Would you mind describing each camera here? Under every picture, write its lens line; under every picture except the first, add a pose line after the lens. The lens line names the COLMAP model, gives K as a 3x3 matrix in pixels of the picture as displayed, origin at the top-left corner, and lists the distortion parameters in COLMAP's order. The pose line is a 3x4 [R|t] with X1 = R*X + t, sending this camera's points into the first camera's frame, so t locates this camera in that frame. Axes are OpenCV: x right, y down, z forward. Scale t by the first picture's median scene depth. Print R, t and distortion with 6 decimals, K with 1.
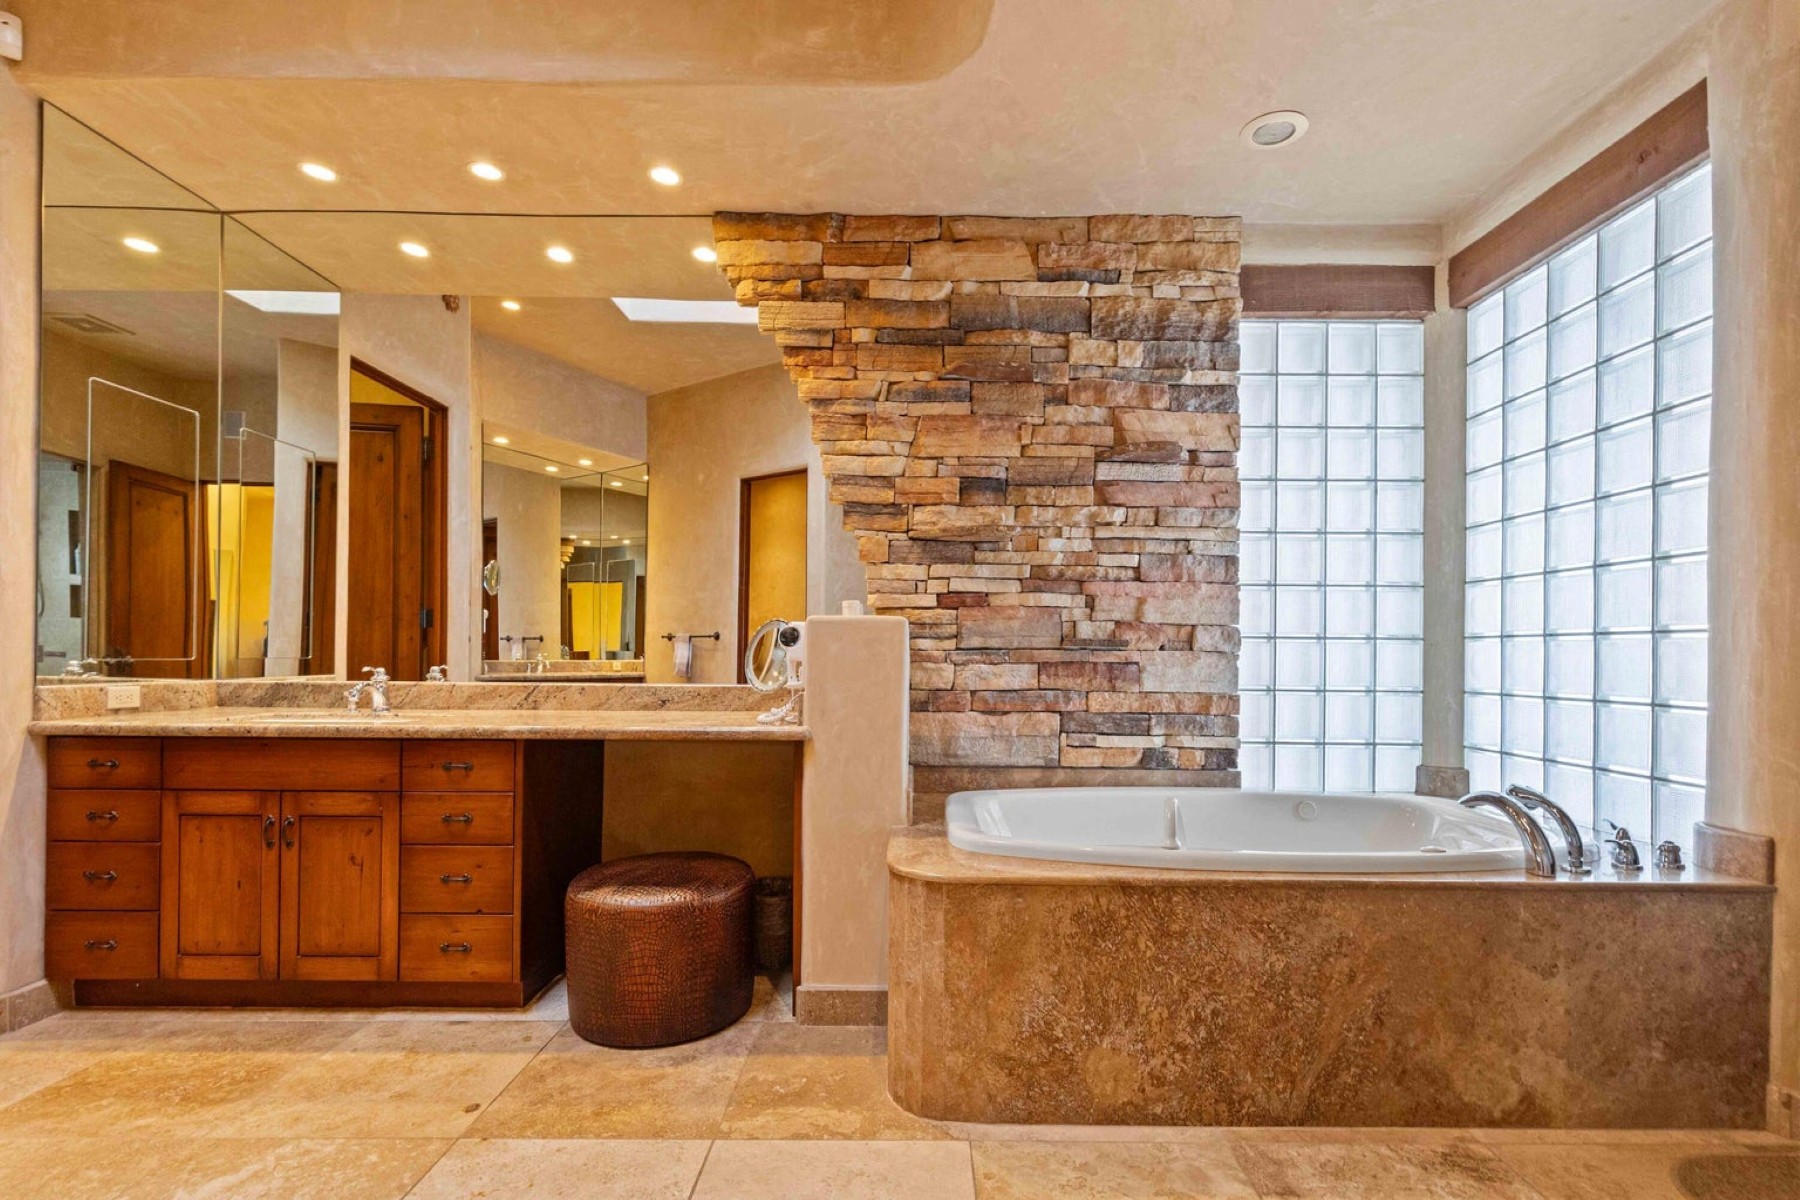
lens RADIAL K [[813.0, 0, 917.1], [0, 813.0, 635.6], [0, 0, 1]] dist [0.003649, 0.000006]
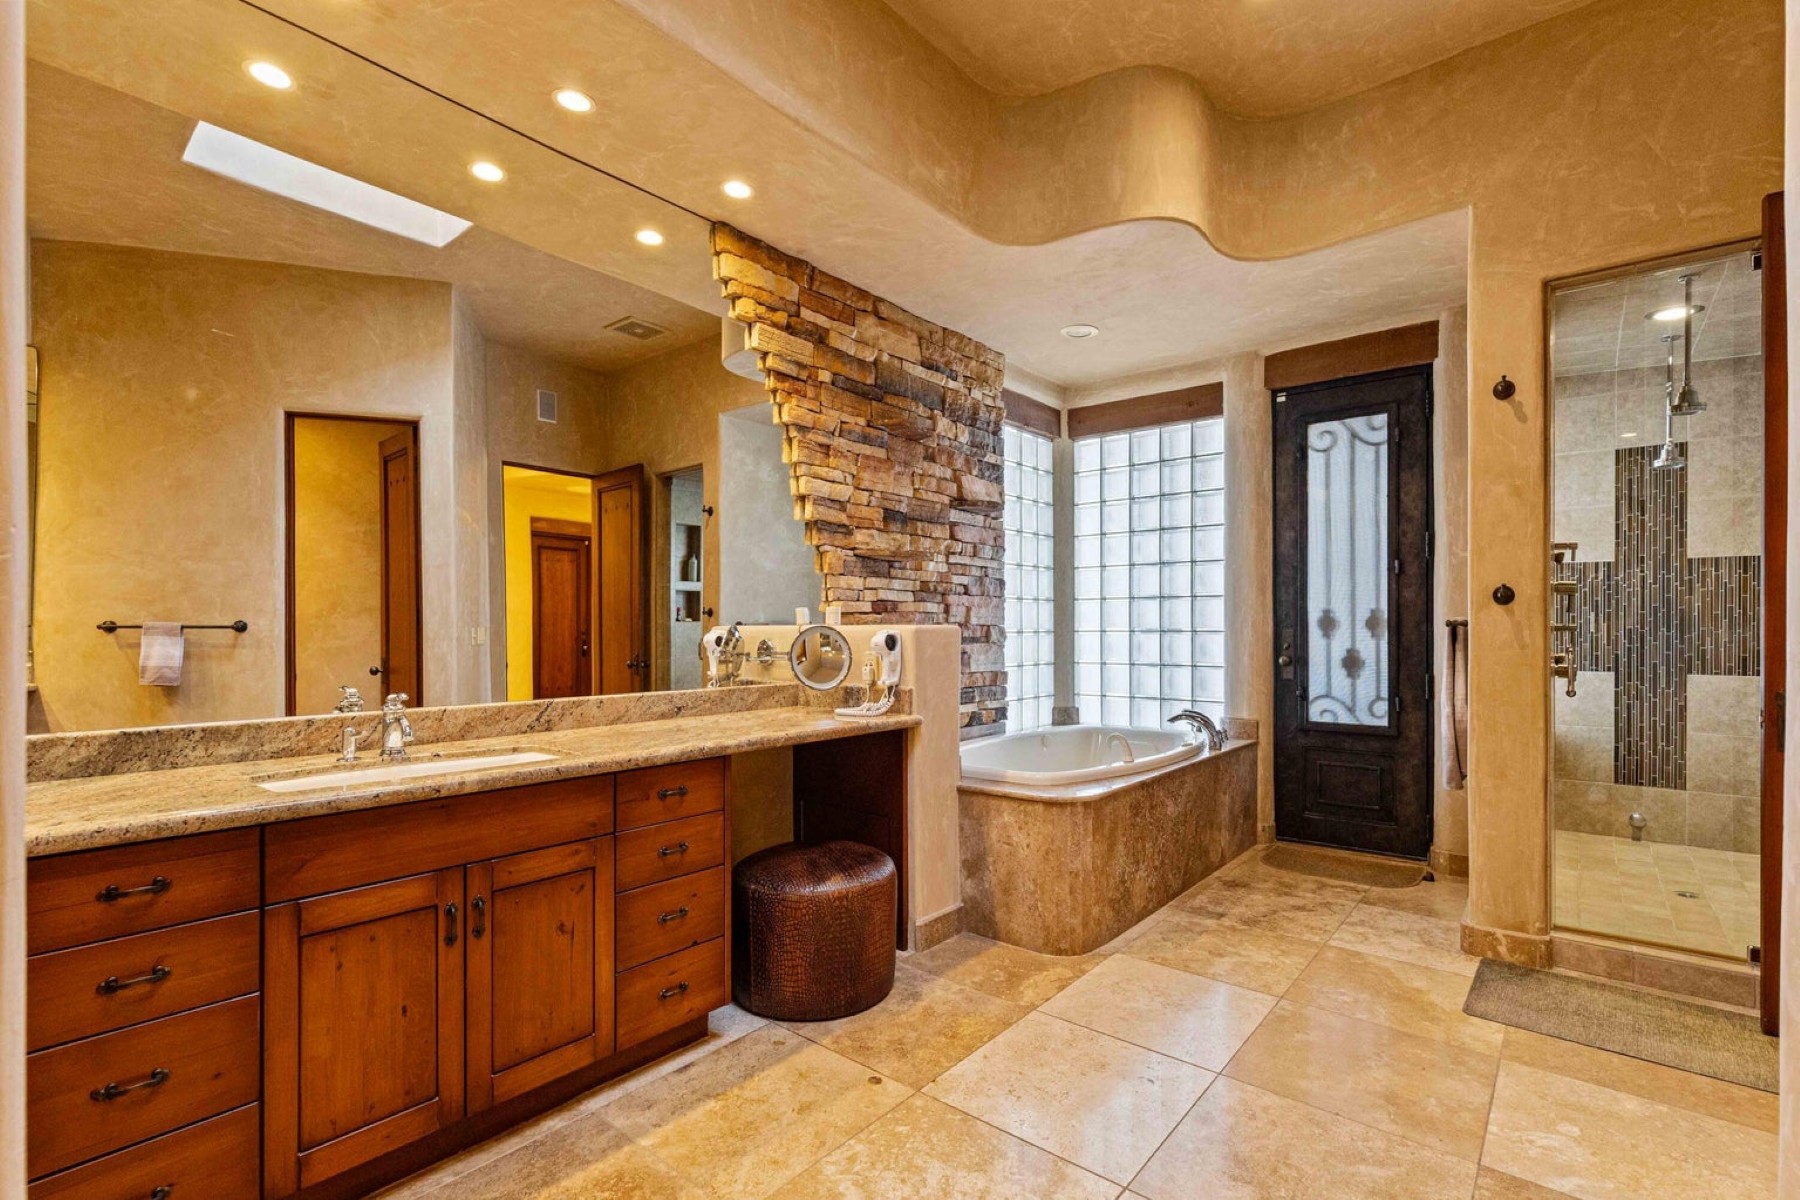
lens RADIAL K [[809.9, 0, 922.4], [0, 809.9, 608.5], [0, 0, 1]] dist [0.001633, -0.000128]
pose [[0.633566, 0.009468, 0.773630, -0.873822], [-0.009362, 0.999946, -0.004571, -0.036059], [-0.773632, -0.004347, 0.633621, 0.164594]]
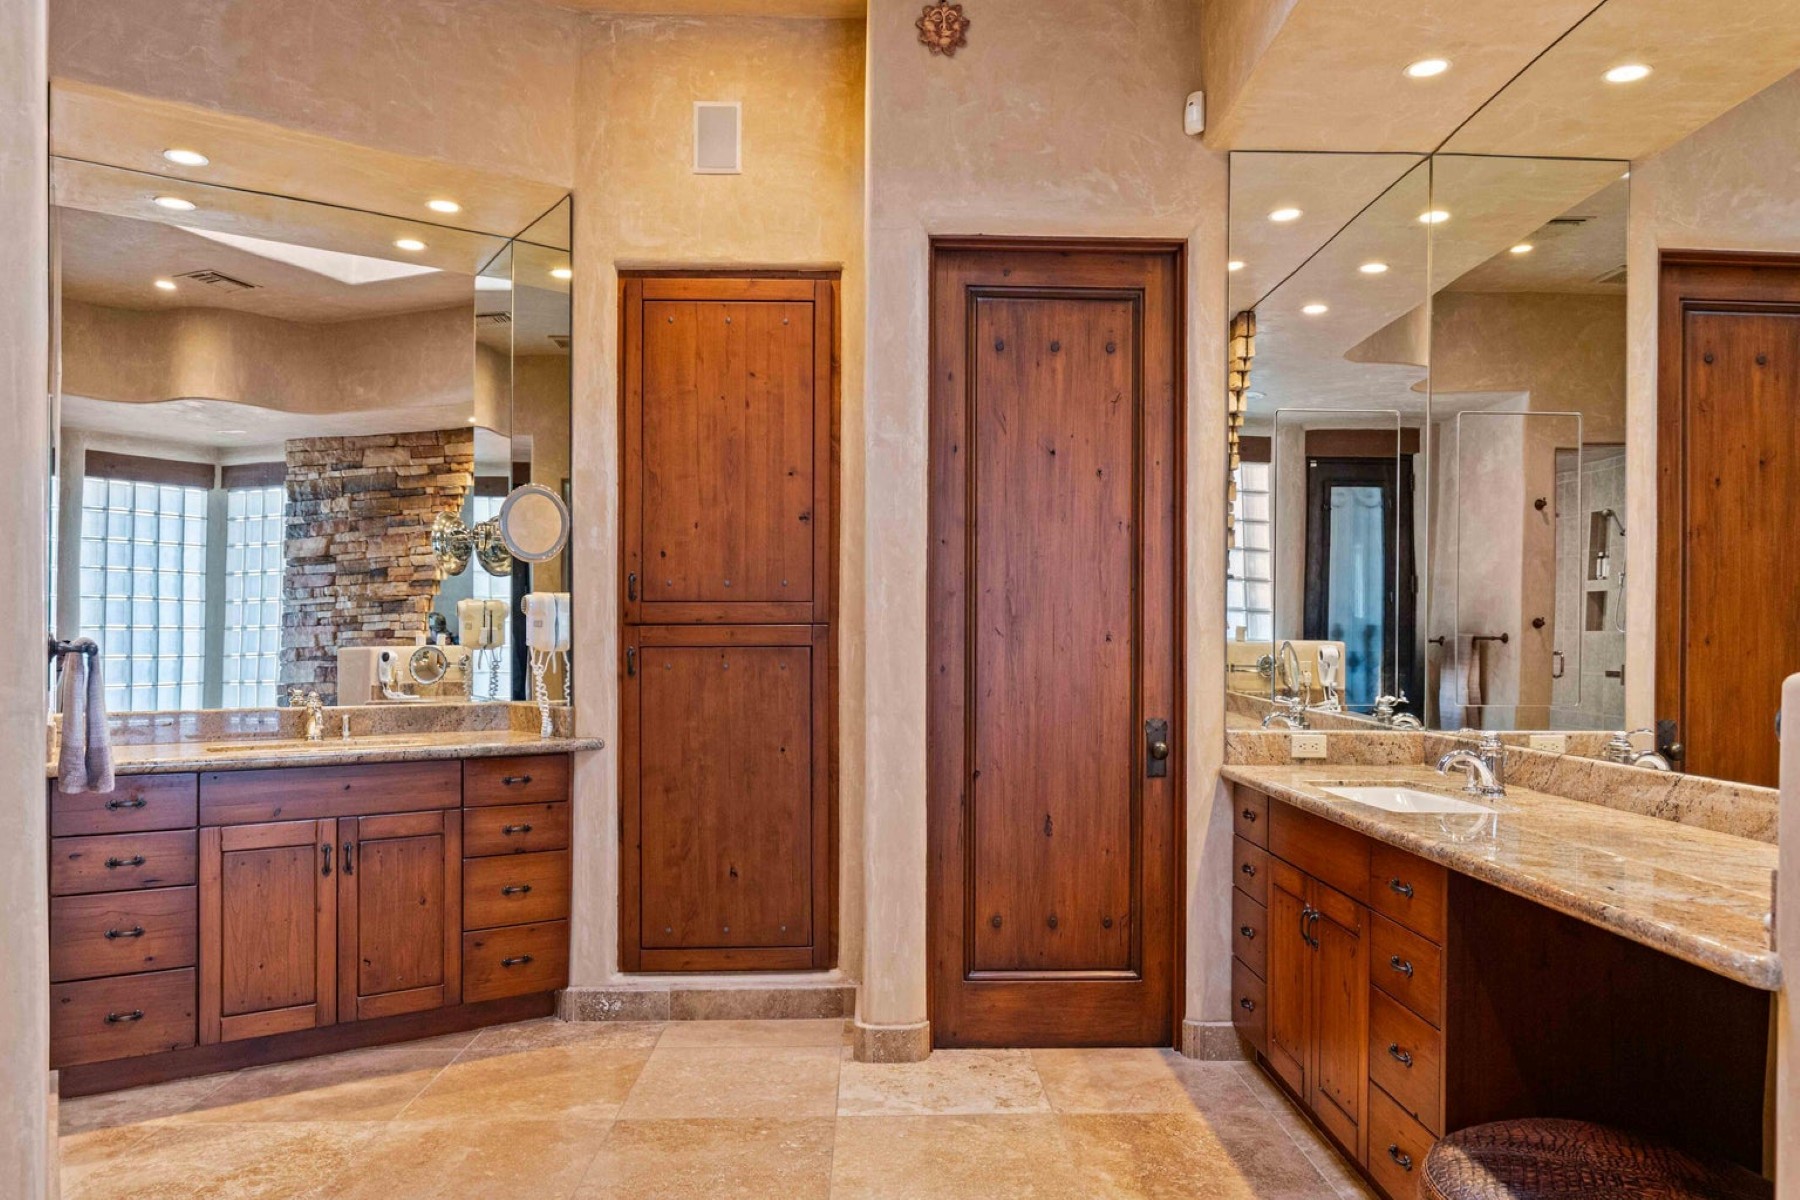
lens RADIAL K [[1240.7, 0, 920.2], [0, 1240.7, 624.7], [0, 0, 1]] dist [-0.001156, -0.002243]
pose [[0.029443, -0.021155, -0.999343, 0.365432], [0.017107, 0.999640, -0.020657, -0.035116], [0.999420, -0.016488, 0.029795, 0.457971]]
